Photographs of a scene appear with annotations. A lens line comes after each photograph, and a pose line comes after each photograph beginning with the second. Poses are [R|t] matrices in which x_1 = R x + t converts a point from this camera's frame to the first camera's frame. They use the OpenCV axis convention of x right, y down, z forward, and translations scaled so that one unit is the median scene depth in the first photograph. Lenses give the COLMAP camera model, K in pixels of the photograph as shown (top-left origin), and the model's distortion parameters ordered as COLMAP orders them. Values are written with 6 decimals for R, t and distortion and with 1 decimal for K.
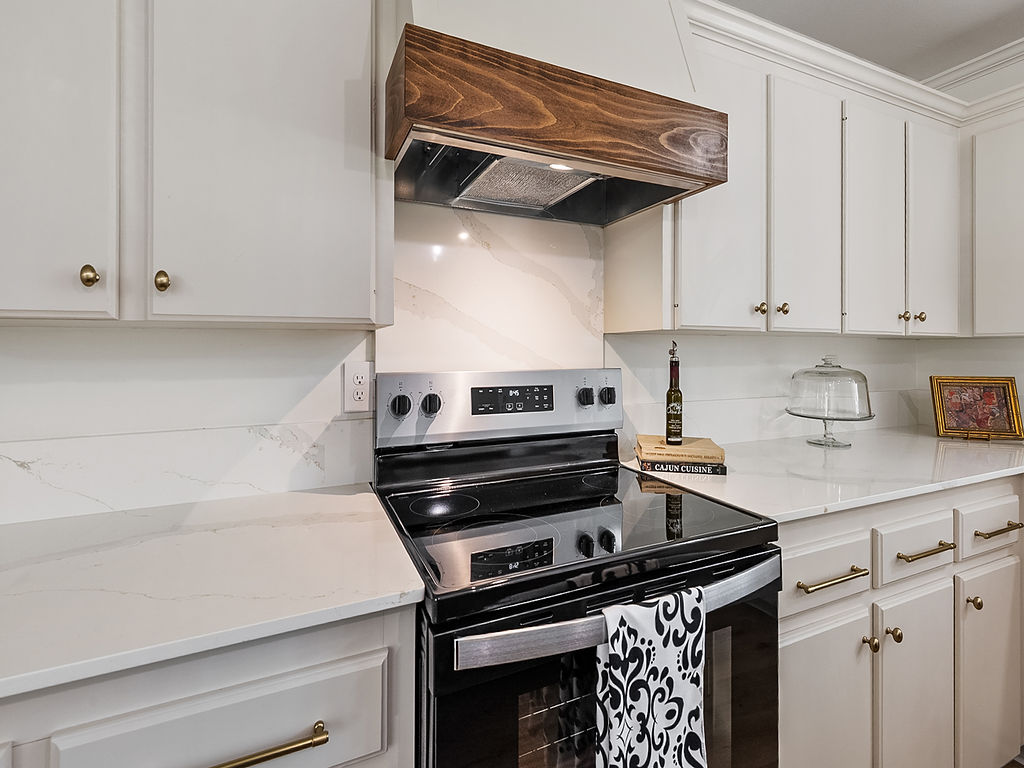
lens RADIAL K [[490.7, 0, 520.1], [0, 490.7, 347.7], [0, 0, 1]] dist [0.003676, -0.000144]
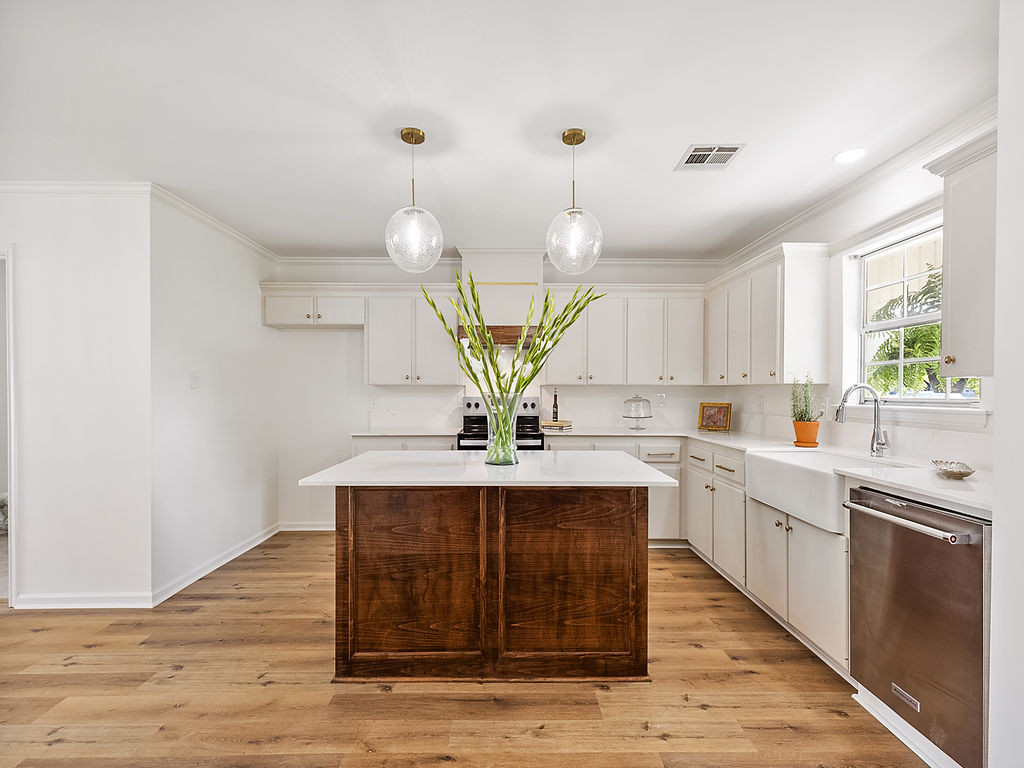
lens RADIAL K [[459.7, 0, 516.2], [0, 459.7, 390.9], [0, 0, 1]] dist [0.003432, 0.000256]
pose [[0.916722, 0.001528, -0.399524, 1.248559], [-0.000167, 0.999994, 0.003443, -0.006131], [0.399527, -0.003089, 0.916716, -1.755188]]
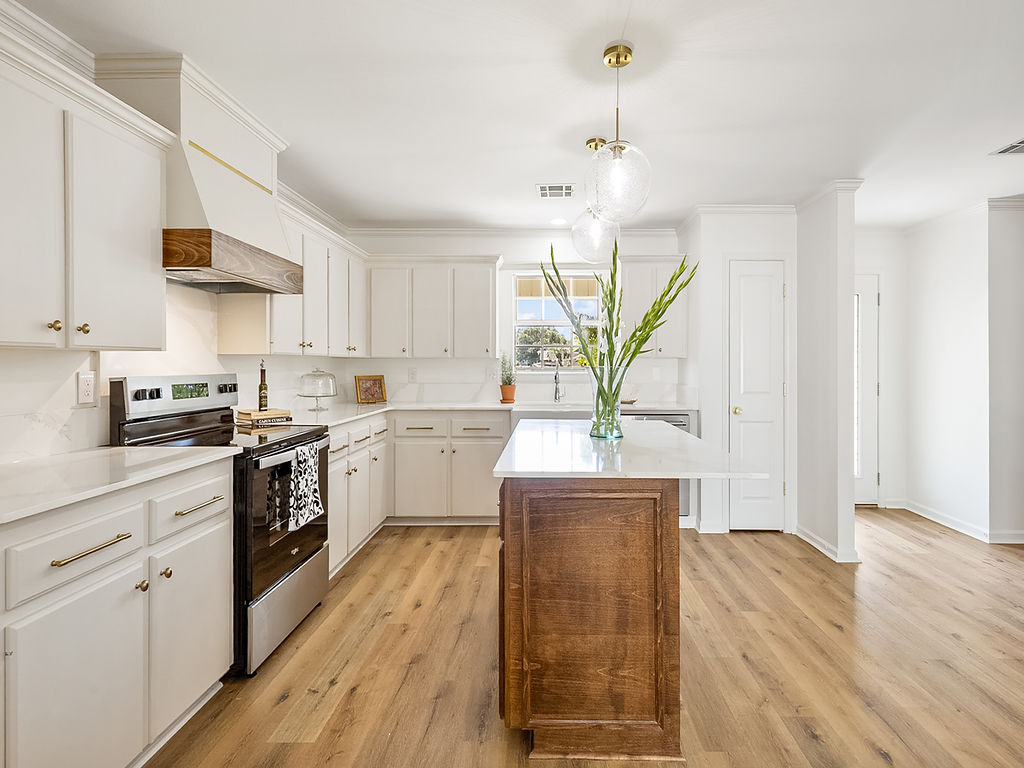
lens RADIAL K [[477.8, 0, 539.4], [0, 477.8, 362.0], [0, 0, 1]] dist [0.001529, 0.000217]
pose [[0.431320, 0.003010, 0.902194, -0.958146], [-0.005362, 0.999985, -0.000773, -0.007357], [-0.902183, -0.004504, 0.431329, -0.853355]]
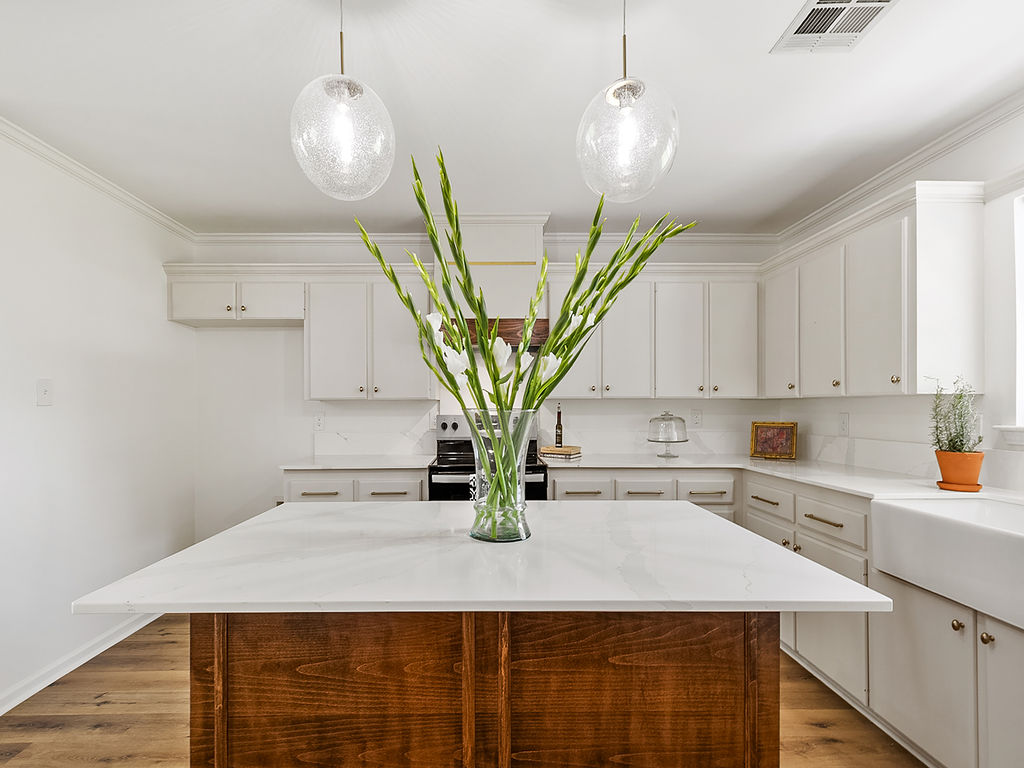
lens RADIAL K [[472.9, 0, 493.0], [0, 472.9, 403.3], [0, 0, 1]] dist [0.000374, -0.000127]
pose [[0.915302, -0.006285, -0.402720, 0.933578], [0.004409, 0.999975, -0.005586, -0.001499], [0.402745, 0.003337, 0.915306, -1.178667]]
